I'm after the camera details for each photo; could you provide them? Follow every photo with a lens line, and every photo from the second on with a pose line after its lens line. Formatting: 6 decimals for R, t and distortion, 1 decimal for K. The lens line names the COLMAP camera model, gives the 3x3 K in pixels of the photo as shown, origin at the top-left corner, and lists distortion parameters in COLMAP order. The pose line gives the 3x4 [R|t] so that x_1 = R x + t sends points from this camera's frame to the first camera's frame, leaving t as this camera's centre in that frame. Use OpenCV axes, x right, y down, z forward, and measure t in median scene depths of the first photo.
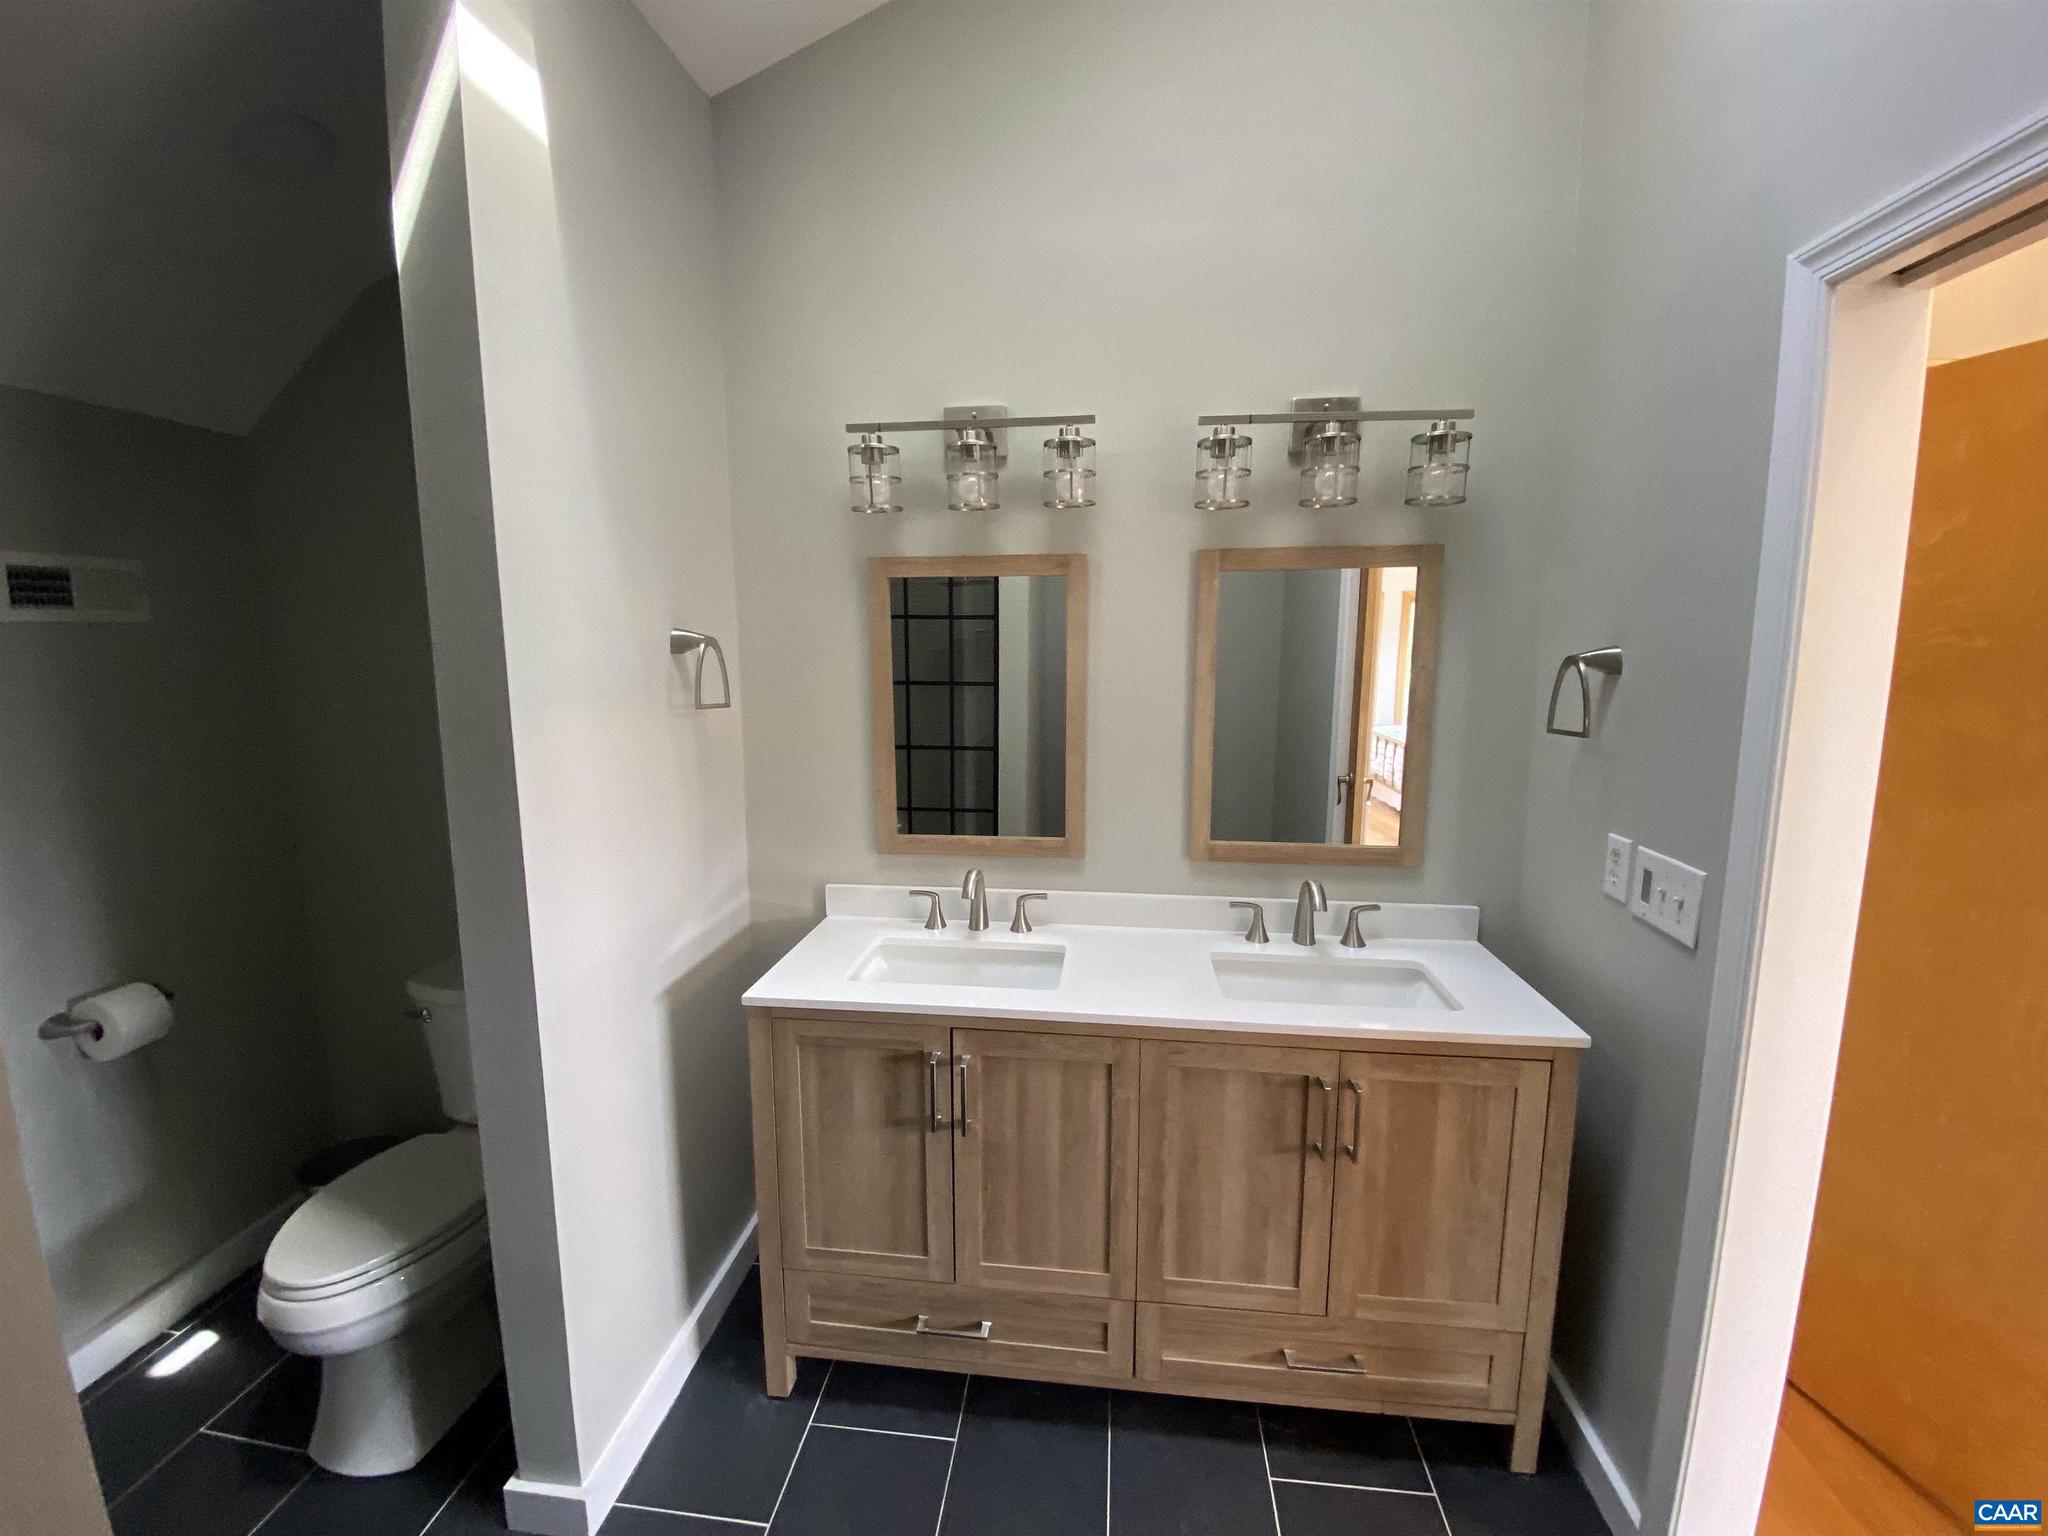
lens RADIAL K [[819.5, 0, 1031.5], [0, 819.5, 764.5], [0, 0, 1]] dist [0.010390, -0.016595]
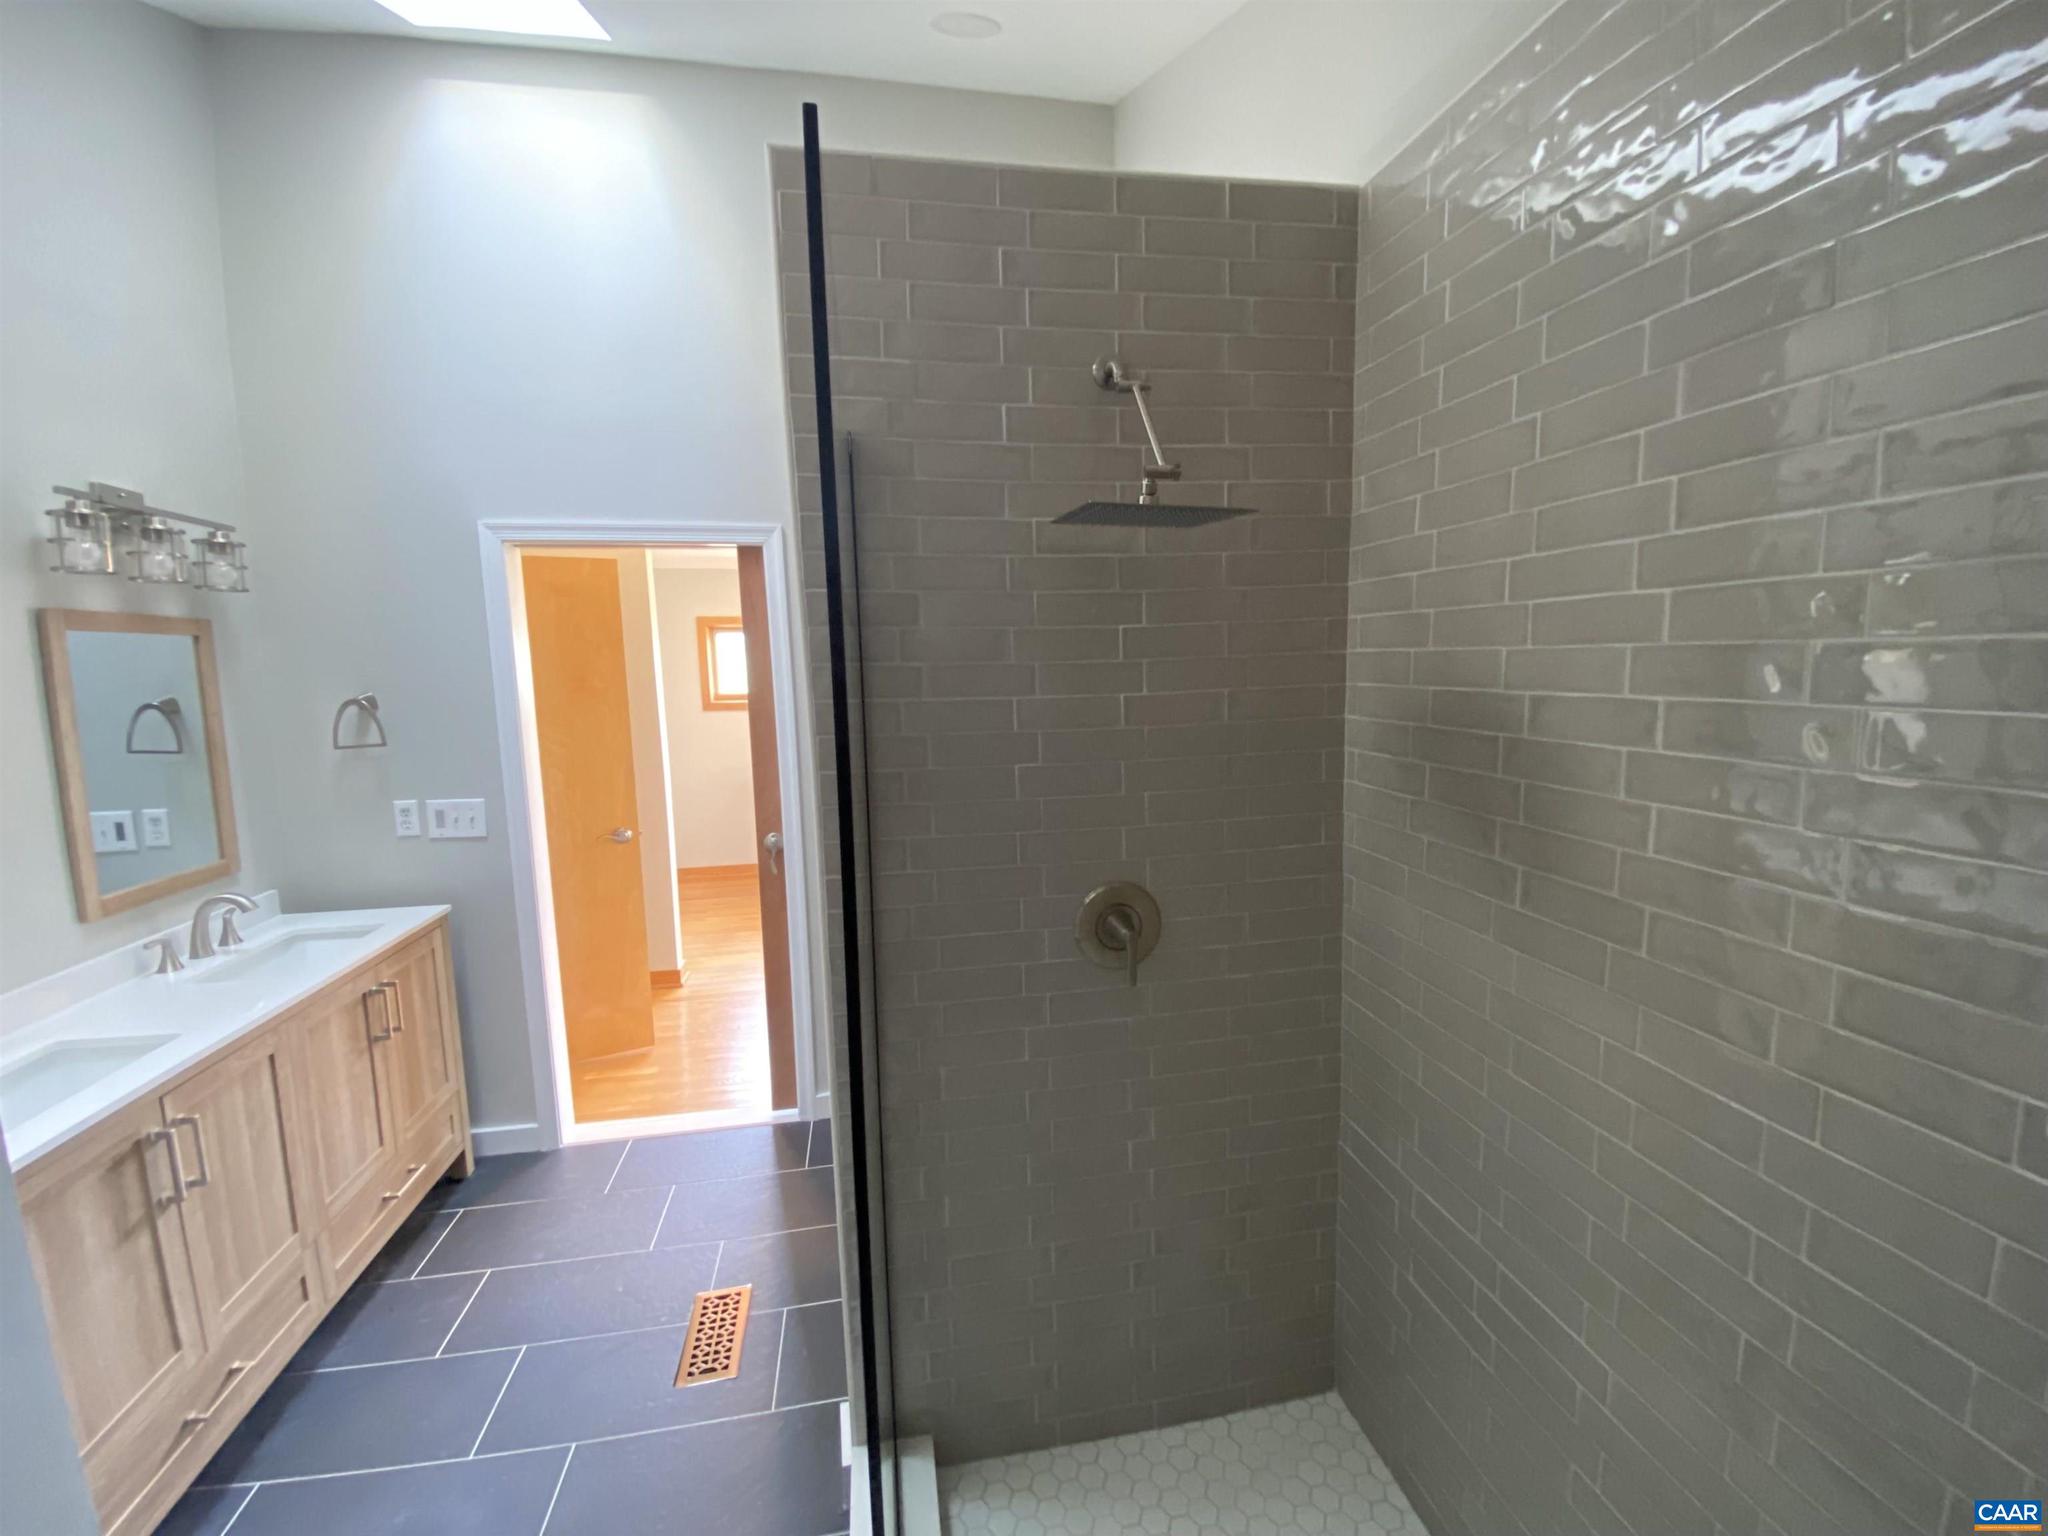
lens RADIAL K [[819.5, 0, 1031.5], [0, 819.5, 764.5], [0, 0, 1]] dist [0.010390, -0.016595]
pose [[-0.309950, -0.107571, 0.944648, -1.270577], [0.151609, 0.975273, 0.160803, -0.061950], [-0.938587, 0.193059, -0.285977, 0.219211]]
